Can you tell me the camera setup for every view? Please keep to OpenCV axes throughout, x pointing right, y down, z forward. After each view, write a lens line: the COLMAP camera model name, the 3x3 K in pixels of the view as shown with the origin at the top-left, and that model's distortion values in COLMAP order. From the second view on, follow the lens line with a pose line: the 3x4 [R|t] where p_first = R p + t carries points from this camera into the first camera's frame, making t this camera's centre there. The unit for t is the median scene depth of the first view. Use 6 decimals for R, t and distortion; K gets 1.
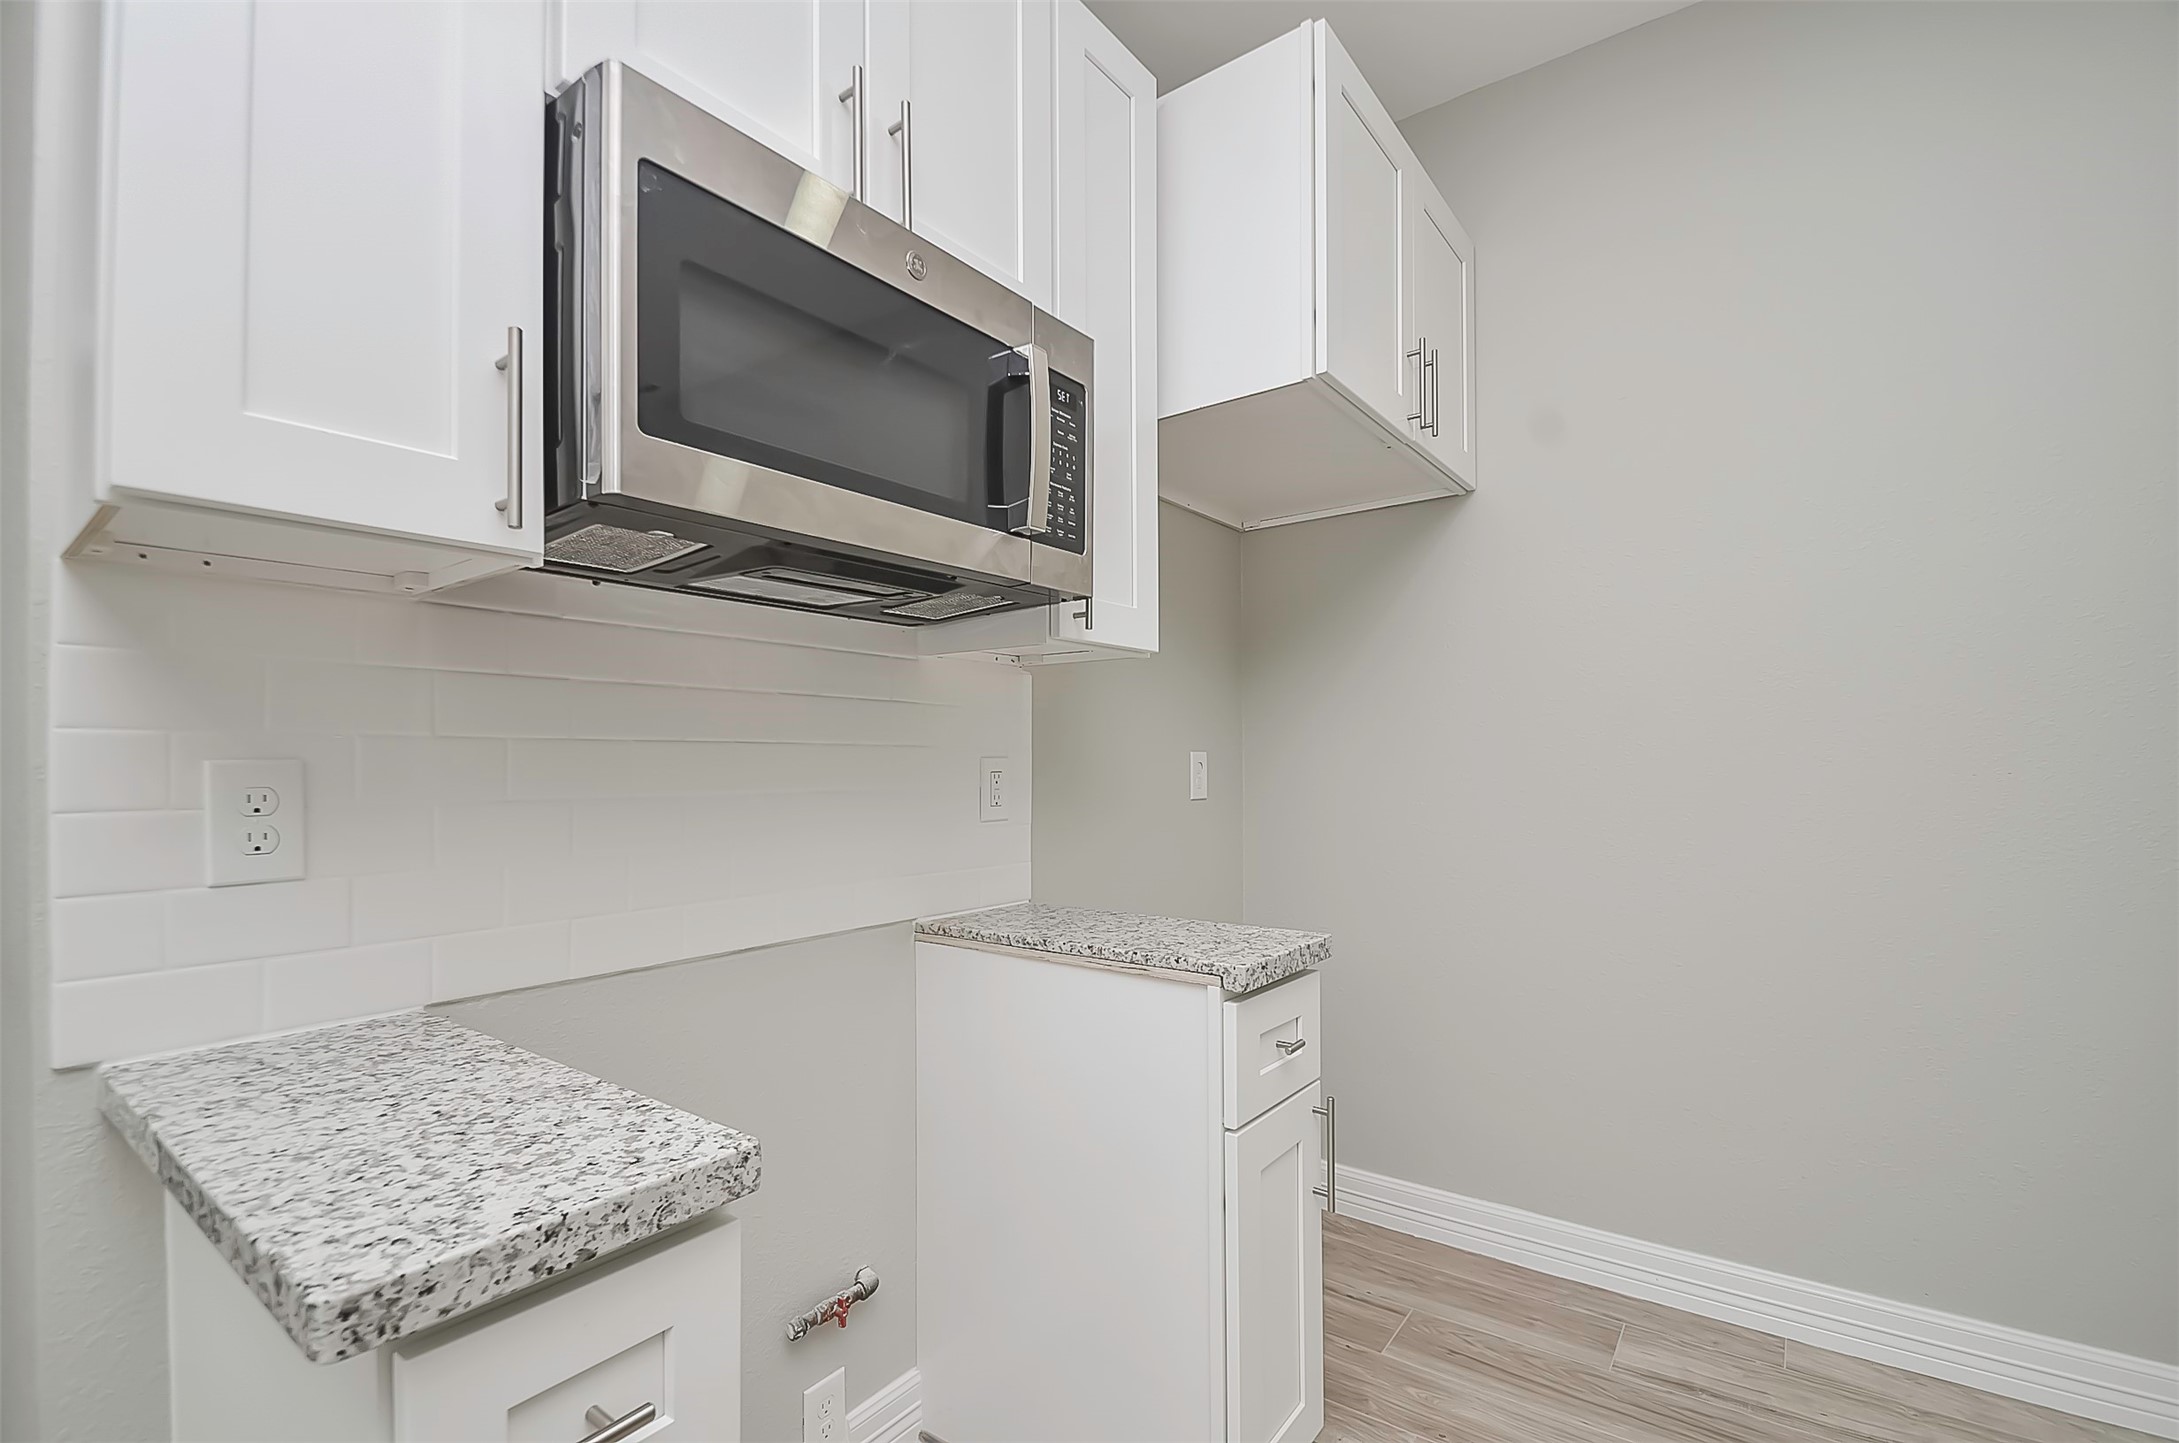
lens RADIAL K [[960.7, 0, 1080.4], [0, 960.7, 750.8], [0, 0, 1]] dist [0.004261, 0.000111]
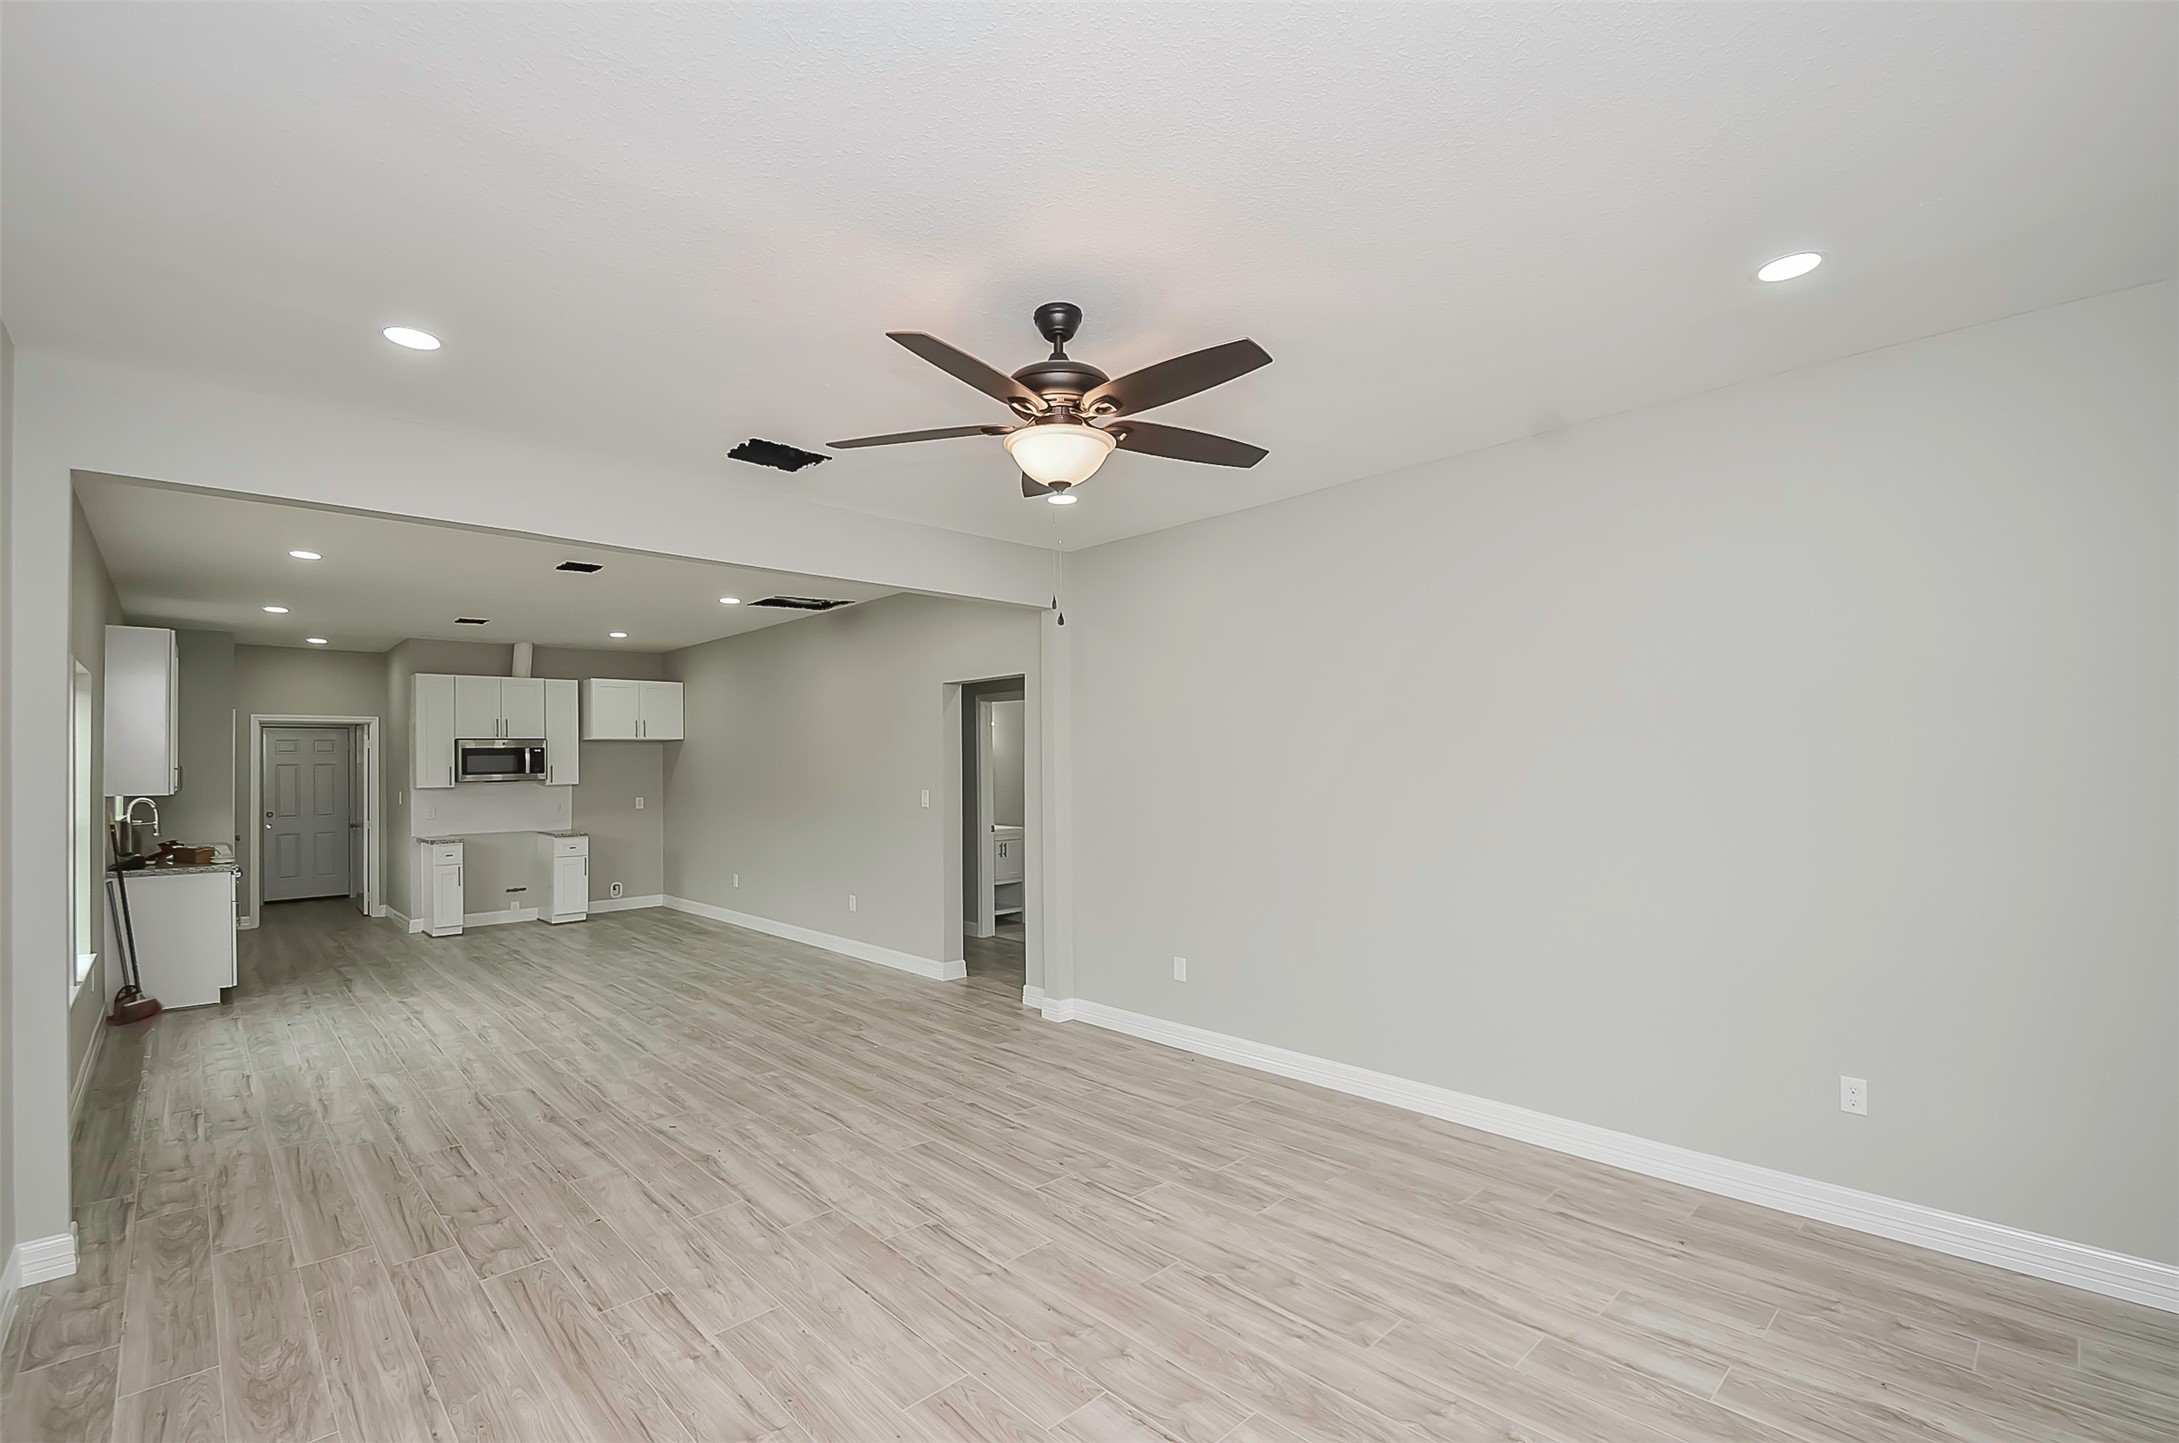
lens RADIAL K [[948.0, 0, 1072.0], [0, 948.0, 750.8], [0, 0, 1]] dist [0.016324, -0.017420]
pose [[0.985193, -0.007592, -0.171279, 4.908514], [0.007376, 0.999971, -0.001899, -0.328844], [0.171288, 0.000608, 0.985221, -5.051727]]
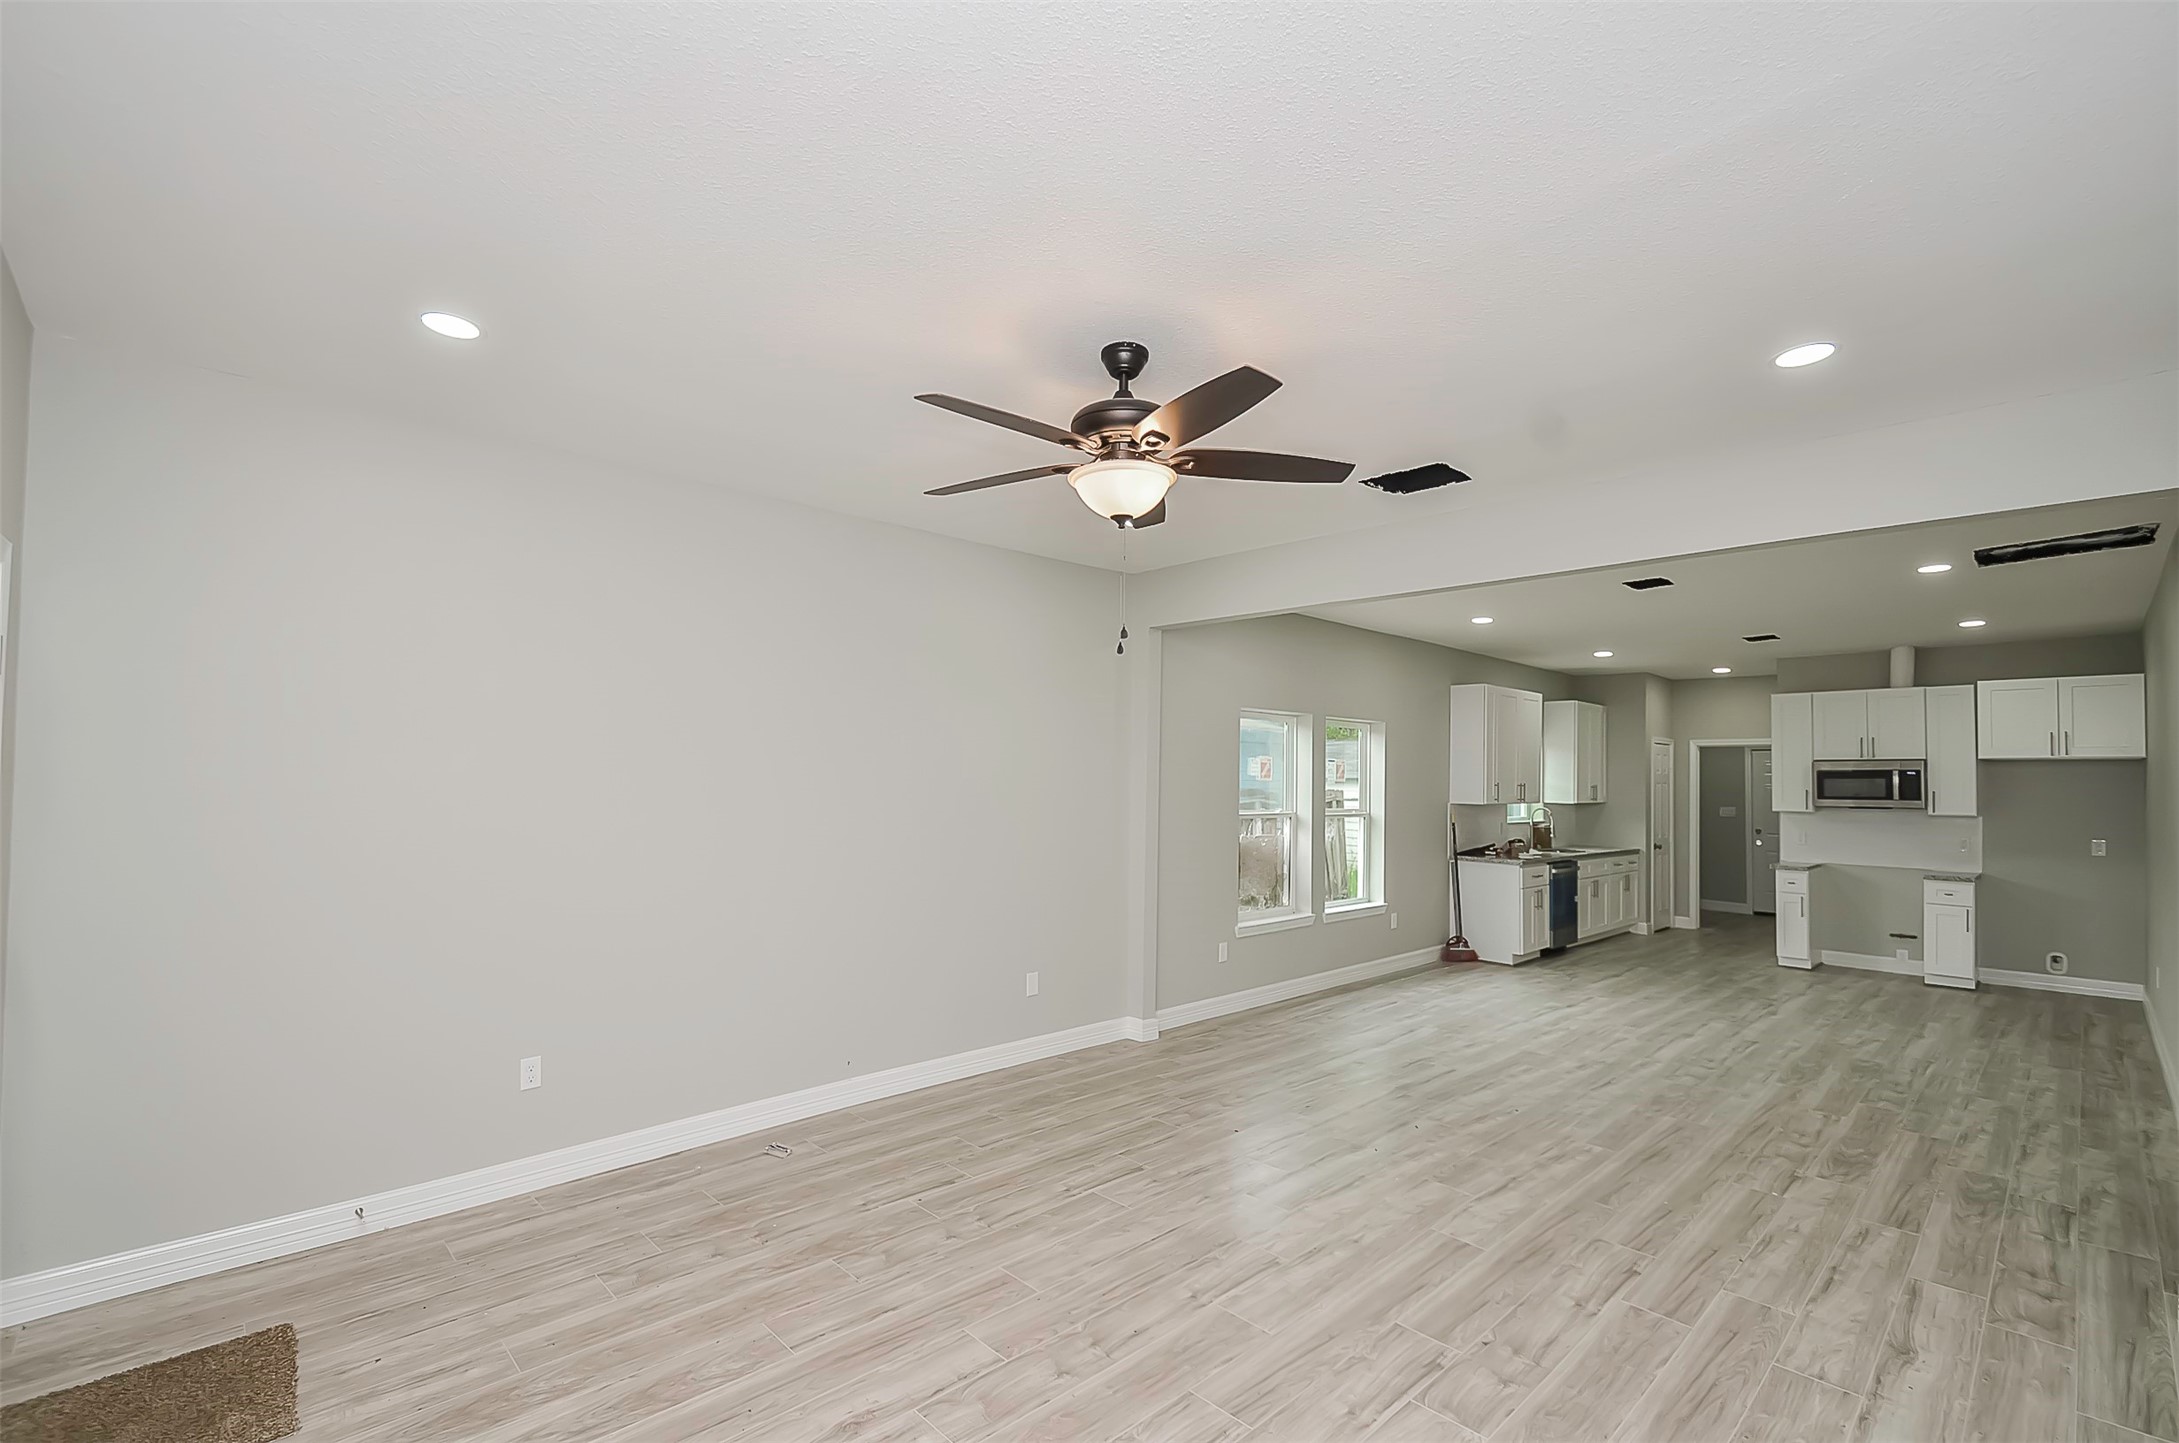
lens RADIAL K [[948.0, 0, 1072.0], [0, 948.0, 750.8], [0, 0, 1]] dist [0.016324, -0.017420]
pose [[-0.169575, -0.025978, -0.985175, 6.457338], [-0.005098, 0.999662, -0.025483, -0.334977], [0.985504, 0.000701, -0.169650, -3.000930]]
